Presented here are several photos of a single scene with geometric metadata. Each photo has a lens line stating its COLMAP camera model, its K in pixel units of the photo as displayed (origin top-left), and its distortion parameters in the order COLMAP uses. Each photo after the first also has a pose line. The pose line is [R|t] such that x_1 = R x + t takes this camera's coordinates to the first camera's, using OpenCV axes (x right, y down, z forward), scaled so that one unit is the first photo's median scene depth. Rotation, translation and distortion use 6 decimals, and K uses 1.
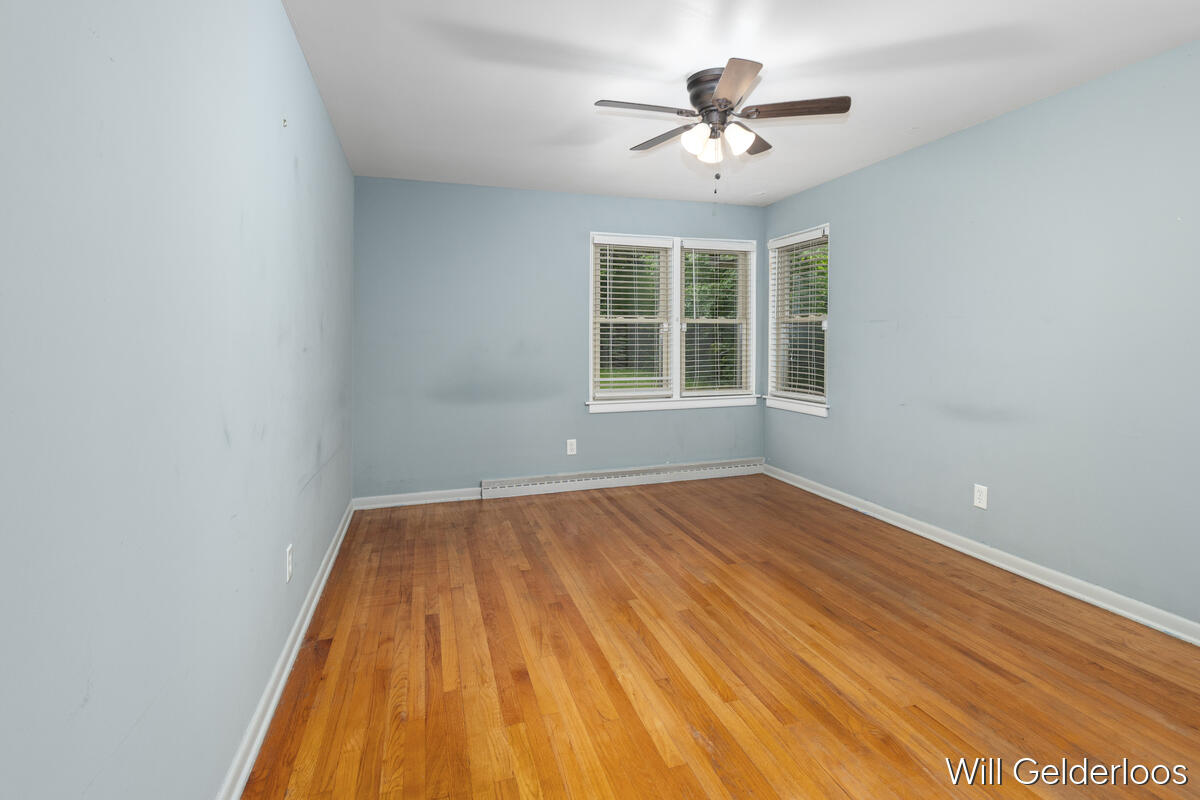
lens RADIAL K [[575.6, 0, 604.1], [0, 575.6, 388.2], [0, 0, 1]] dist [0.004097, 0.000742]
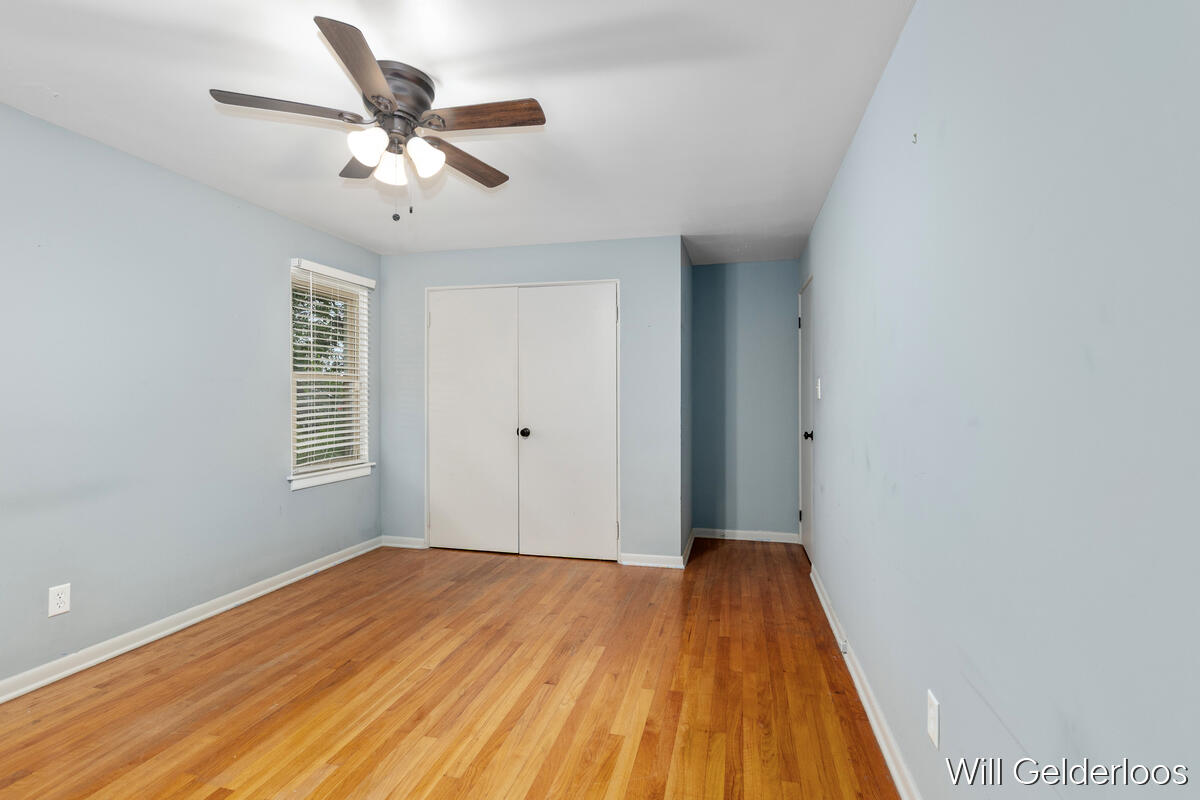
lens RADIAL K [[575.6, 0, 605.9], [0, 575.6, 396.8], [0, 0, 1]] dist [0.004097, 0.000742]
pose [[-0.861446, 0.001769, 0.507846, -0.577705], [0.044322, 0.996440, 0.071711, -0.165136], [-0.505912, 0.084283, -0.858458, 1.812897]]
